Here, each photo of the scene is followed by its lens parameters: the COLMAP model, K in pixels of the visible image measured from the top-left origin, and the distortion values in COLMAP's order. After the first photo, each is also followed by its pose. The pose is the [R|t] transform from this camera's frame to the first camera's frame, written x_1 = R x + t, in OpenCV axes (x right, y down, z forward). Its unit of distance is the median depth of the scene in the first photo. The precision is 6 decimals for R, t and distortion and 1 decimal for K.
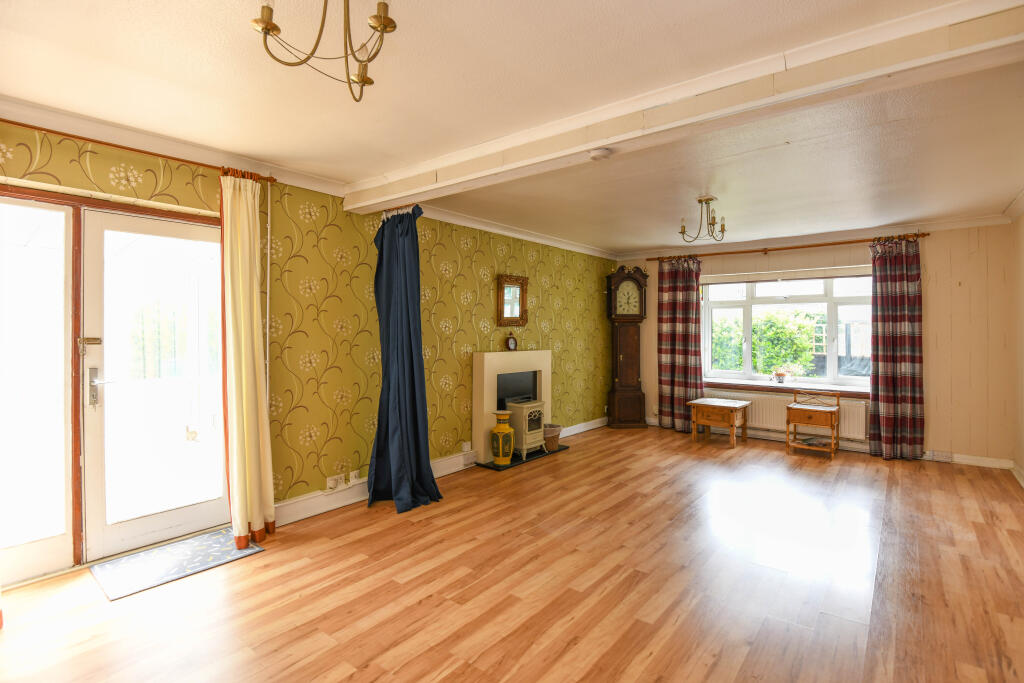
lens RADIAL K [[503.5, 0, 512.9], [0, 503.5, 328.0], [0, 0, 1]] dist [0.000735, -0.000048]
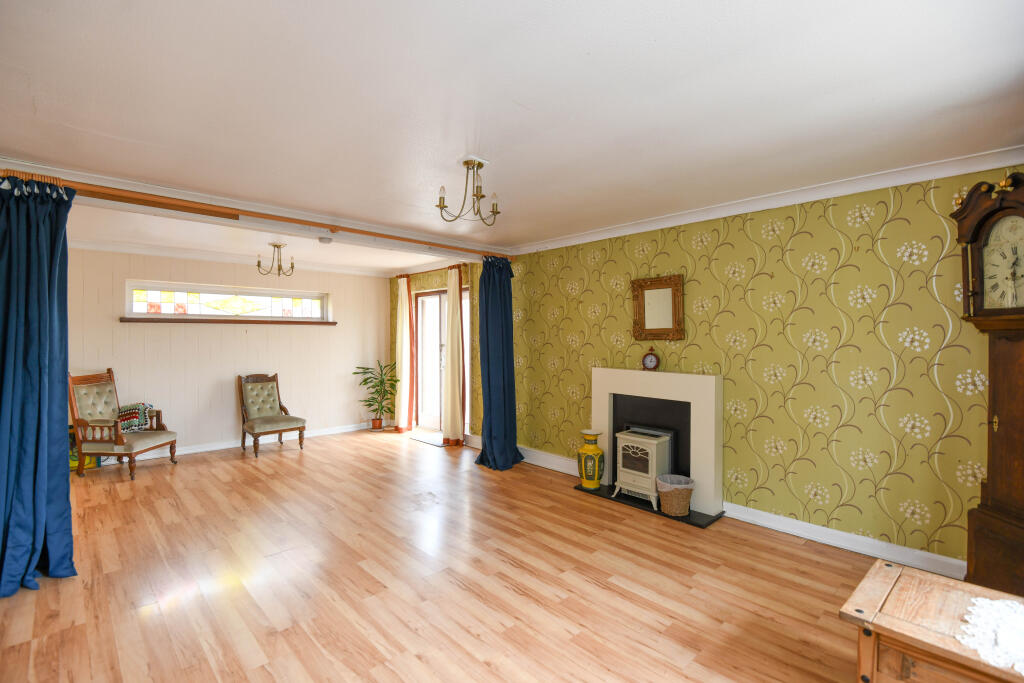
lens RADIAL K [[470.6, 0, 508.8], [0, 470.6, 331.0], [0, 0, 1]] dist [-0.013118, -0.000170]
pose [[-0.149146, -0.017539, -0.988660, 0.809605], [-0.004016, 0.999845, -0.017132, -0.004181], [0.988807, 0.001415, -0.149194, 0.911067]]
